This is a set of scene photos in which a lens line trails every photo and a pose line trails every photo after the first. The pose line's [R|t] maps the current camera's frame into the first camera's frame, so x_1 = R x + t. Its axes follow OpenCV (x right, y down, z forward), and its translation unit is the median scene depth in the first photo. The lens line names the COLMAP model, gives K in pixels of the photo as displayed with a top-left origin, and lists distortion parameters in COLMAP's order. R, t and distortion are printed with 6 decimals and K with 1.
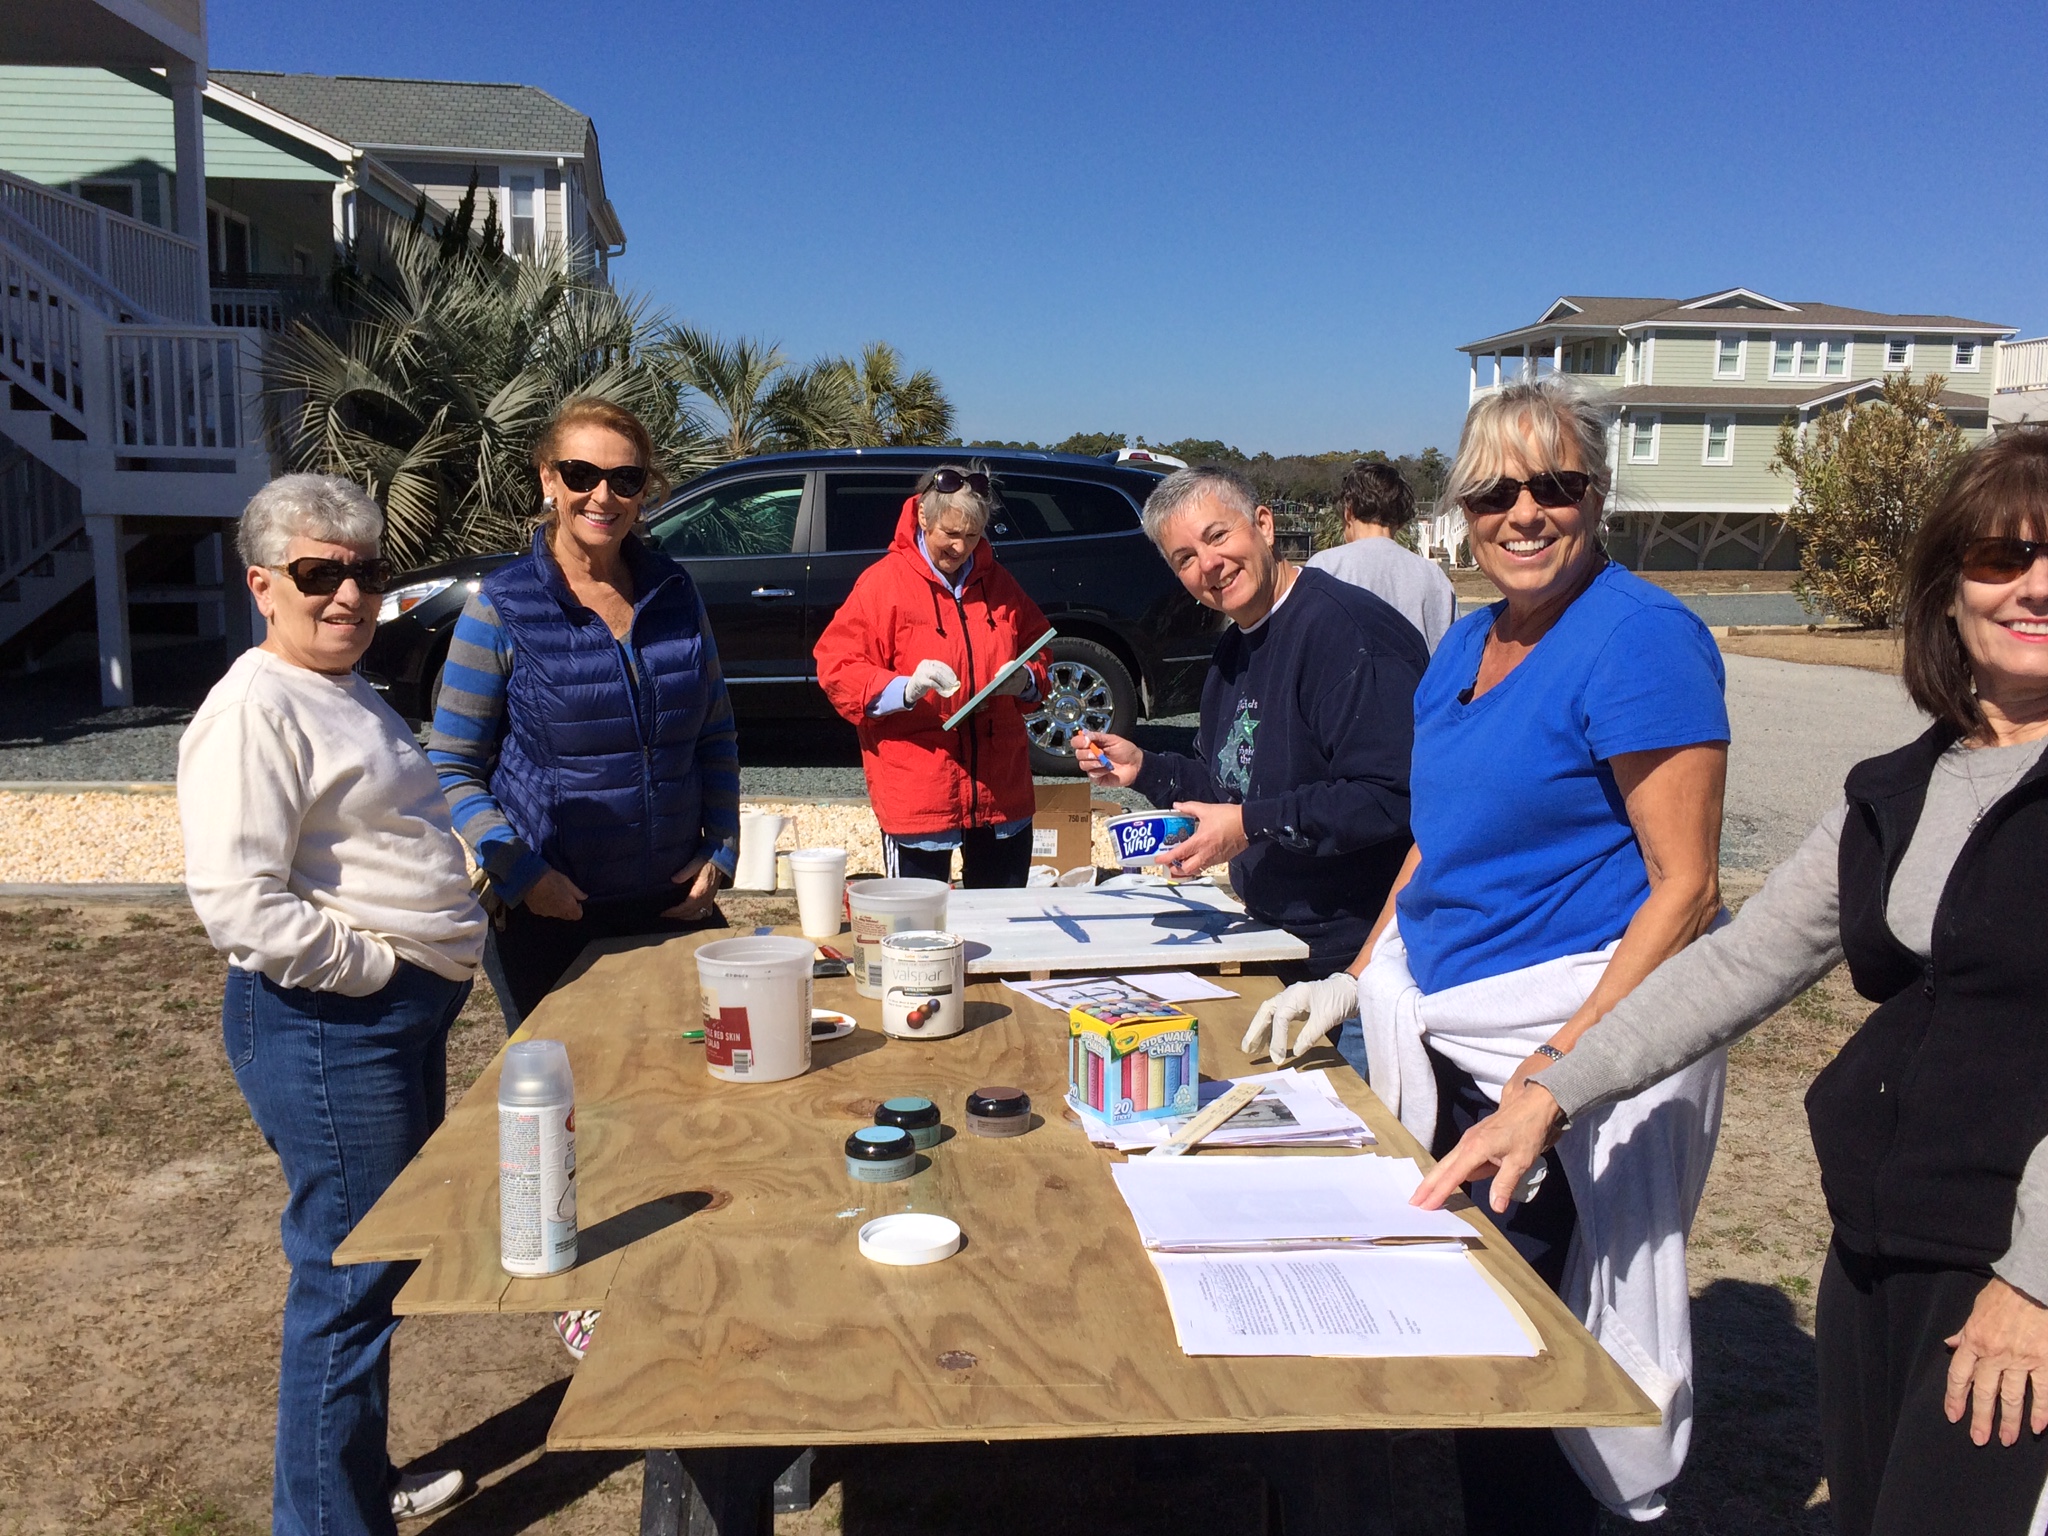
lens RADIAL K [[1841.8, 0, 1023.5], [0, 1841.8, 769.8], [0, 0, 1]] dist [0.013740, 0.009996]
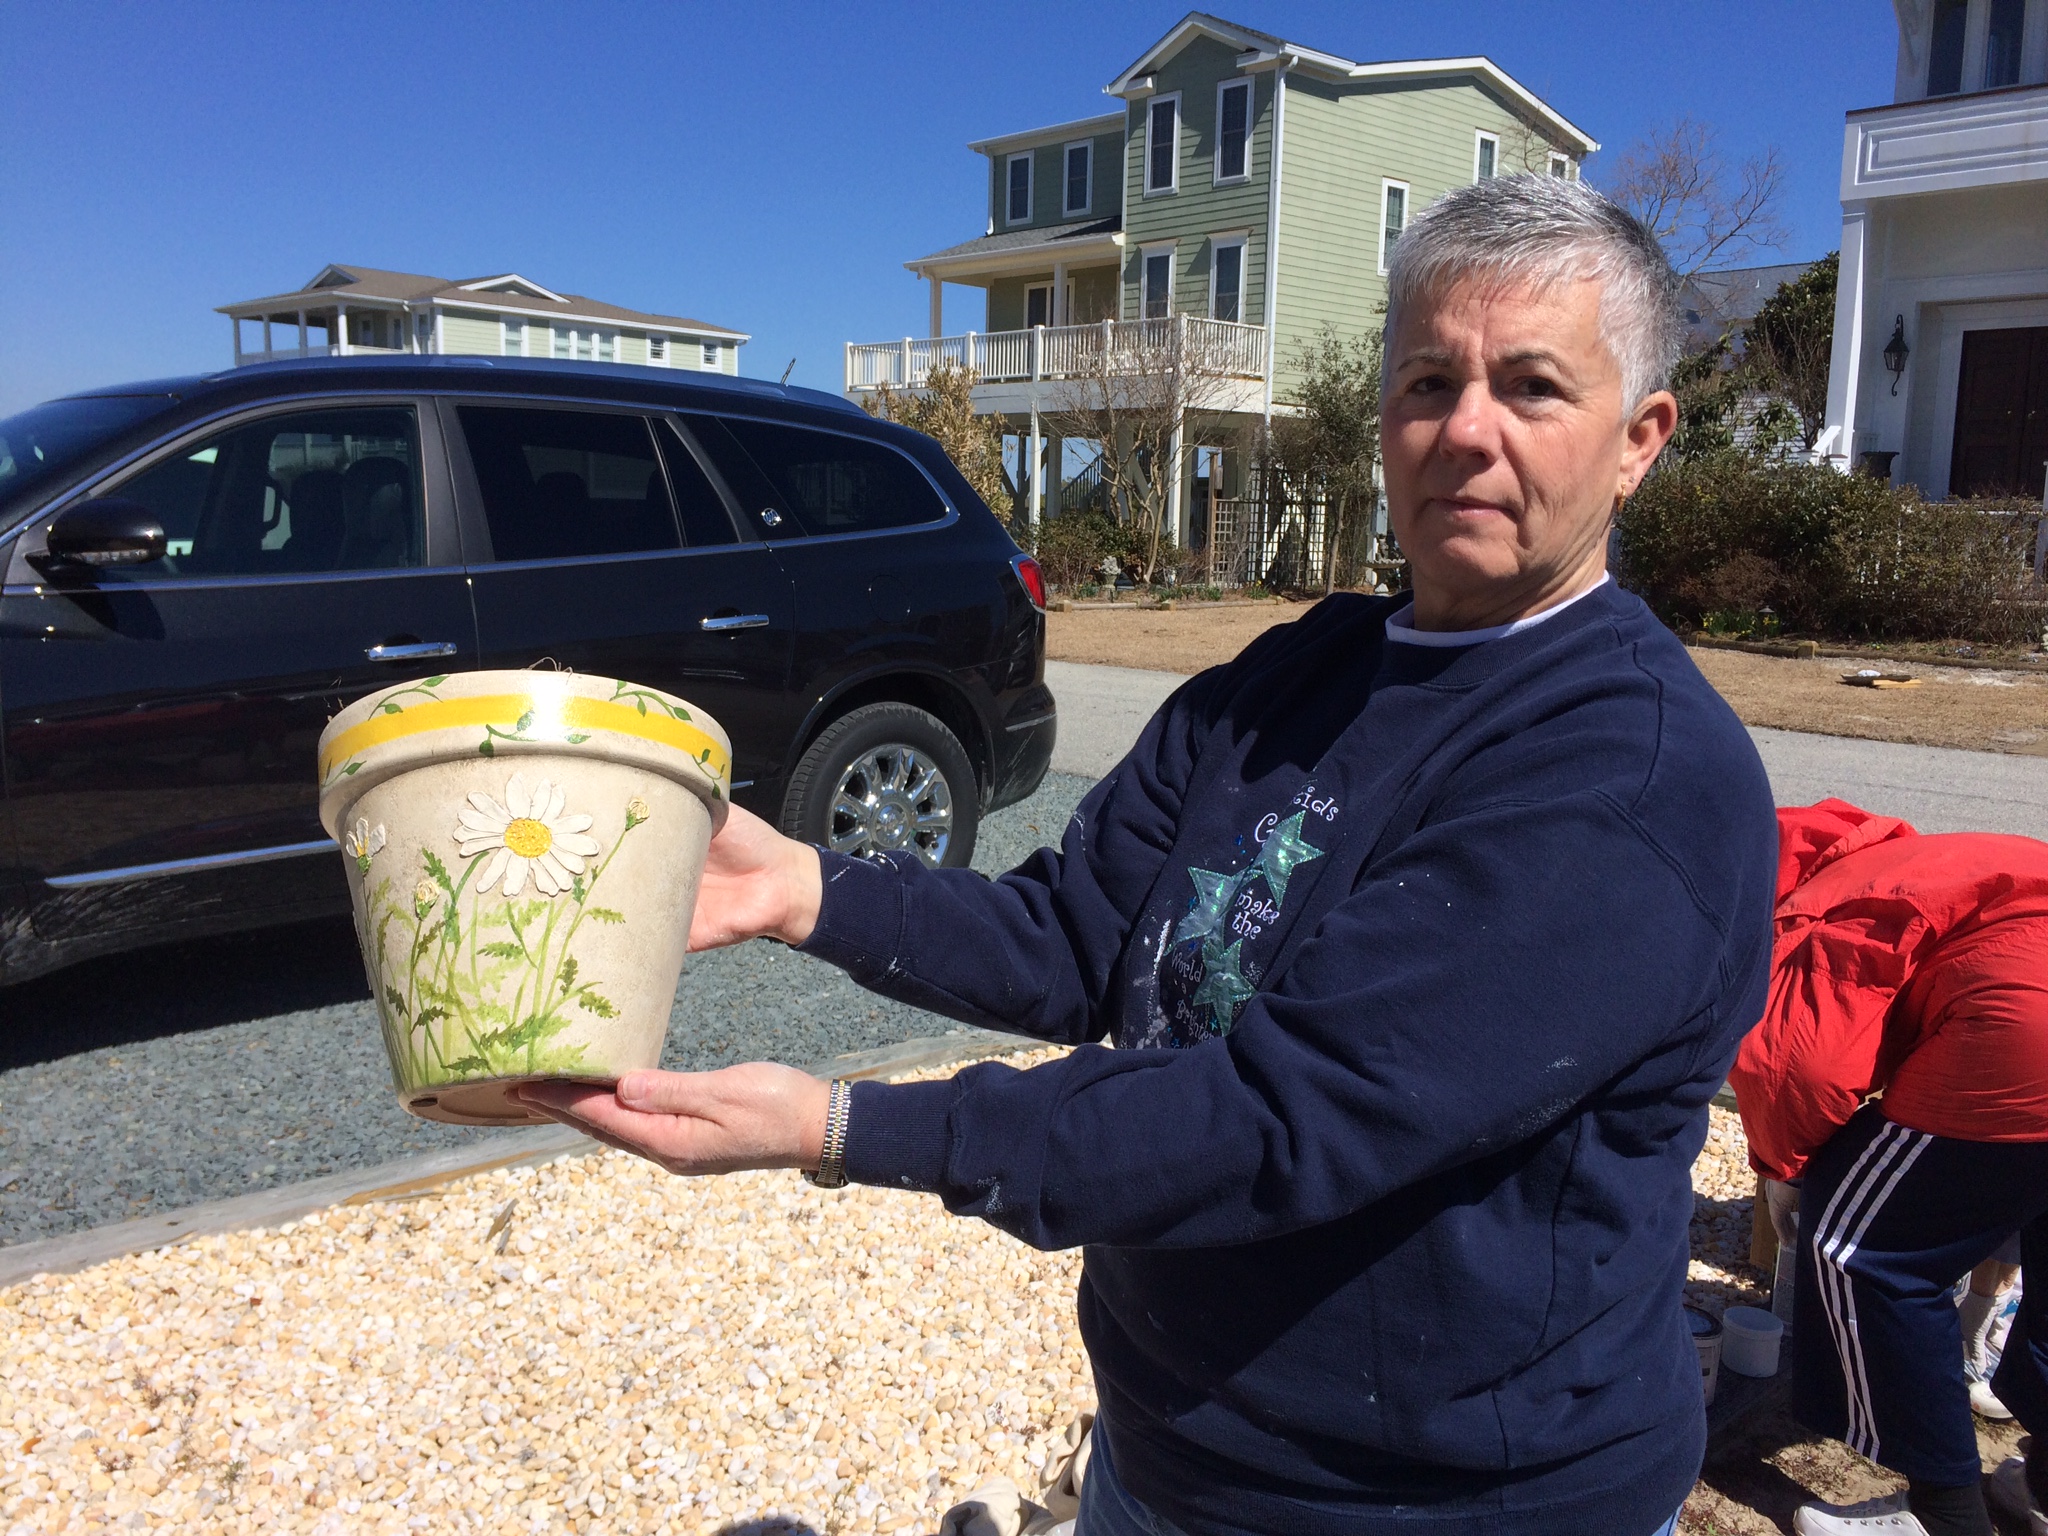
lens RADIAL K [[1742.7, 0, 1026.6], [0, 1742.7, 777.9], [0, 0, 1]] dist [0.039691, -0.012209]
pose [[0.754066, -0.094491, 0.649966, -0.051102], [0.080481, 0.995433, 0.051343, -0.012334], [-0.651849, 0.013594, 0.758227, 0.092669]]
